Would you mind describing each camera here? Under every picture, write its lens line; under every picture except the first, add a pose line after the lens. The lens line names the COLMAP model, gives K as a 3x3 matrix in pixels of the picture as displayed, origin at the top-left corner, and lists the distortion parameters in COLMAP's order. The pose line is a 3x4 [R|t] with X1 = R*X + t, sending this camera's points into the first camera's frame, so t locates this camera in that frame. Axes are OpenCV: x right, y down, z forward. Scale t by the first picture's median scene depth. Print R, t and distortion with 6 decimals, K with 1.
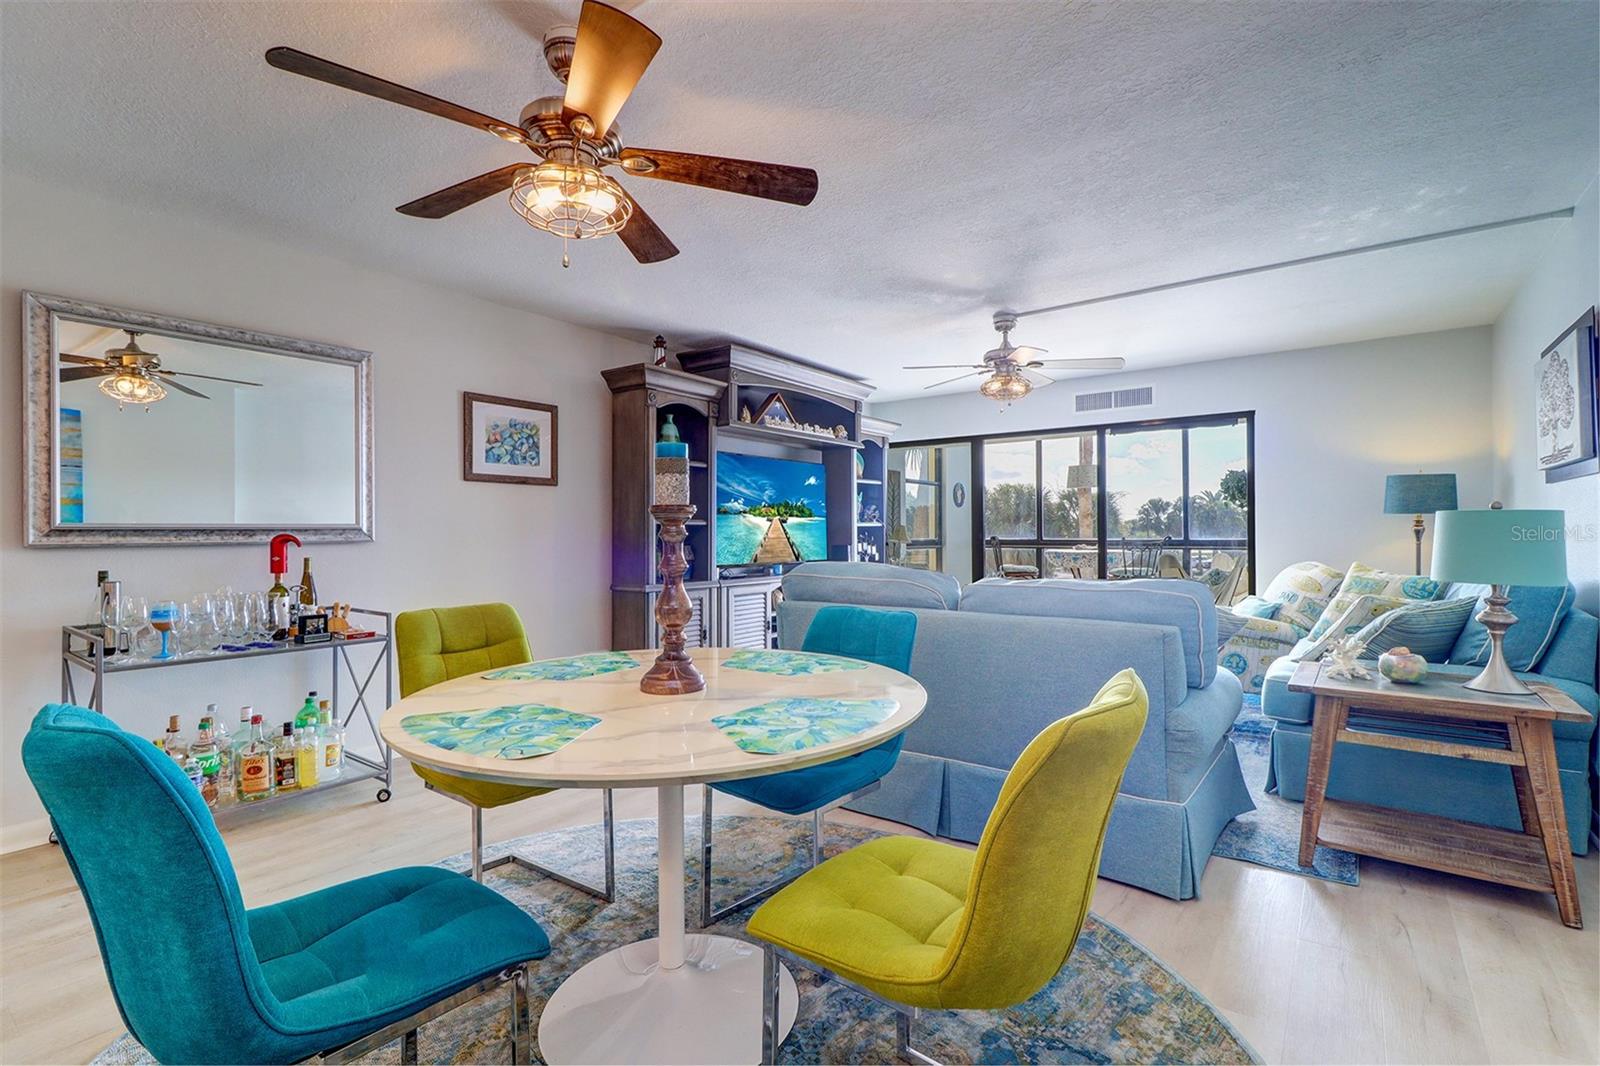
lens RADIAL K [[741.6, 0, 829.1], [0, 741.6, 550.5], [0, 0, 1]] dist [0.008028, 0.000269]
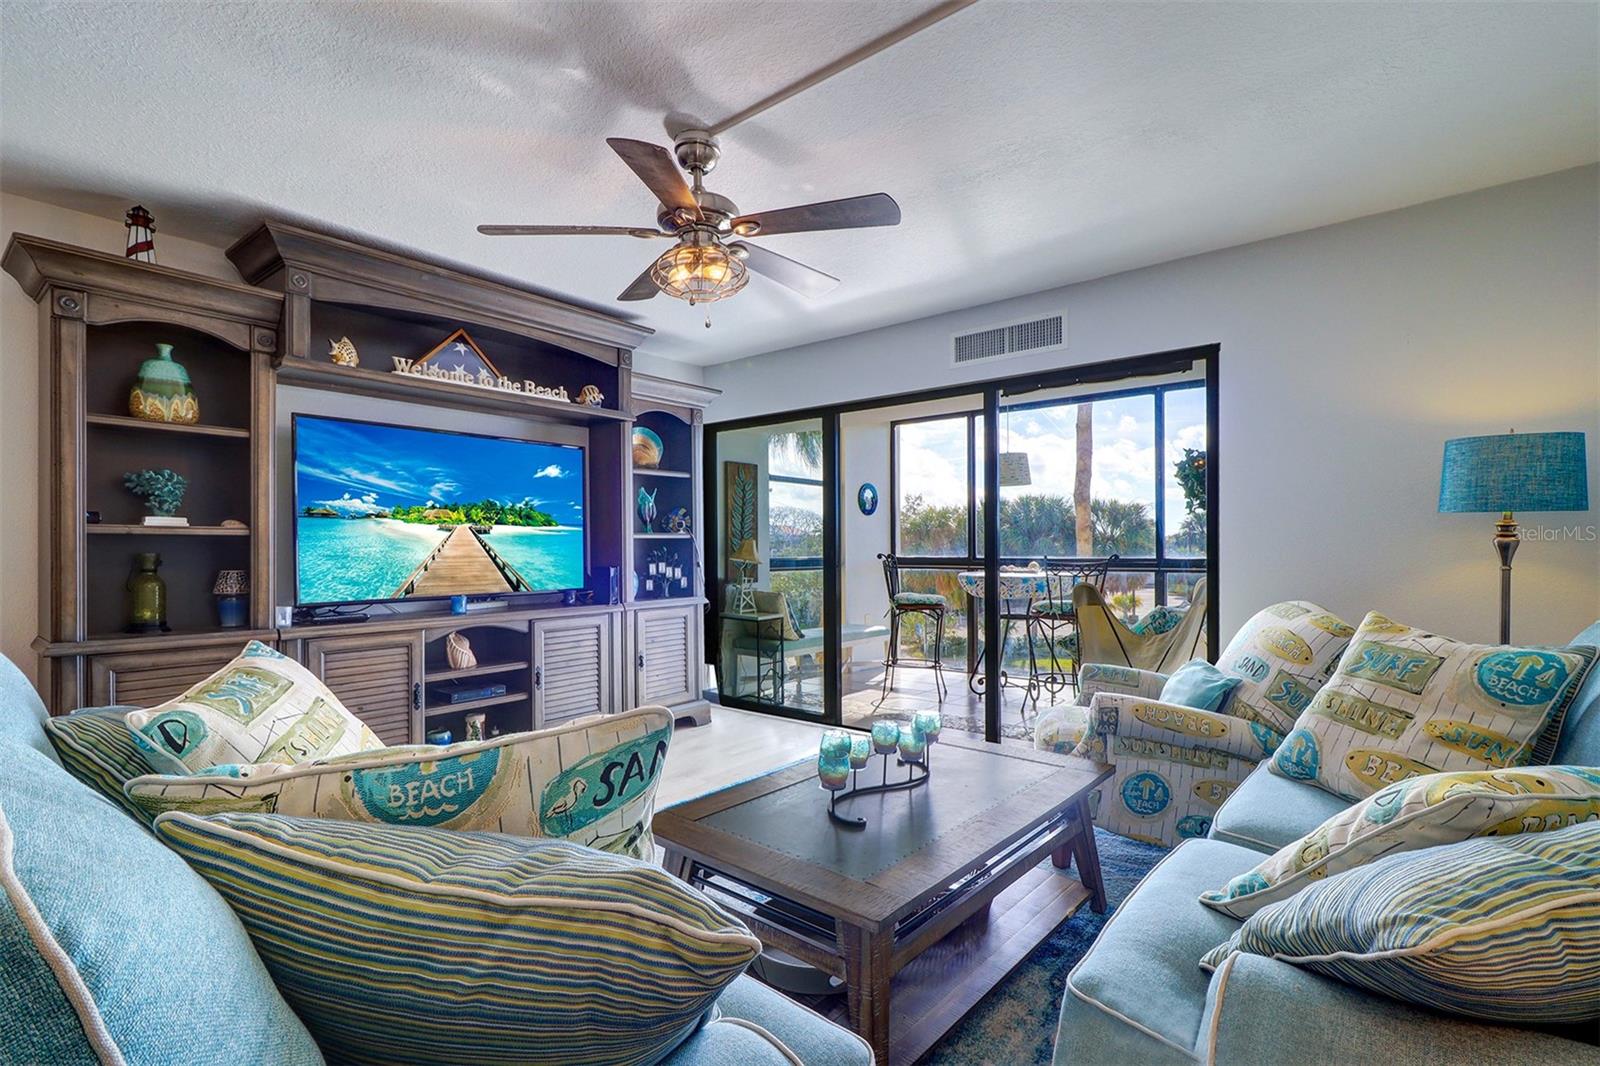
lens RADIAL K [[741.6, 0, 836.2], [0, 741.6, 571.3], [0, 0, 1]] dist [0.008028, 0.000269]
pose [[0.998803, 0.001133, -0.048894, 0.291863], [-0.000753, 0.999969, 0.007794, -0.009819], [0.048901, -0.007748, 0.998774, 0.382205]]
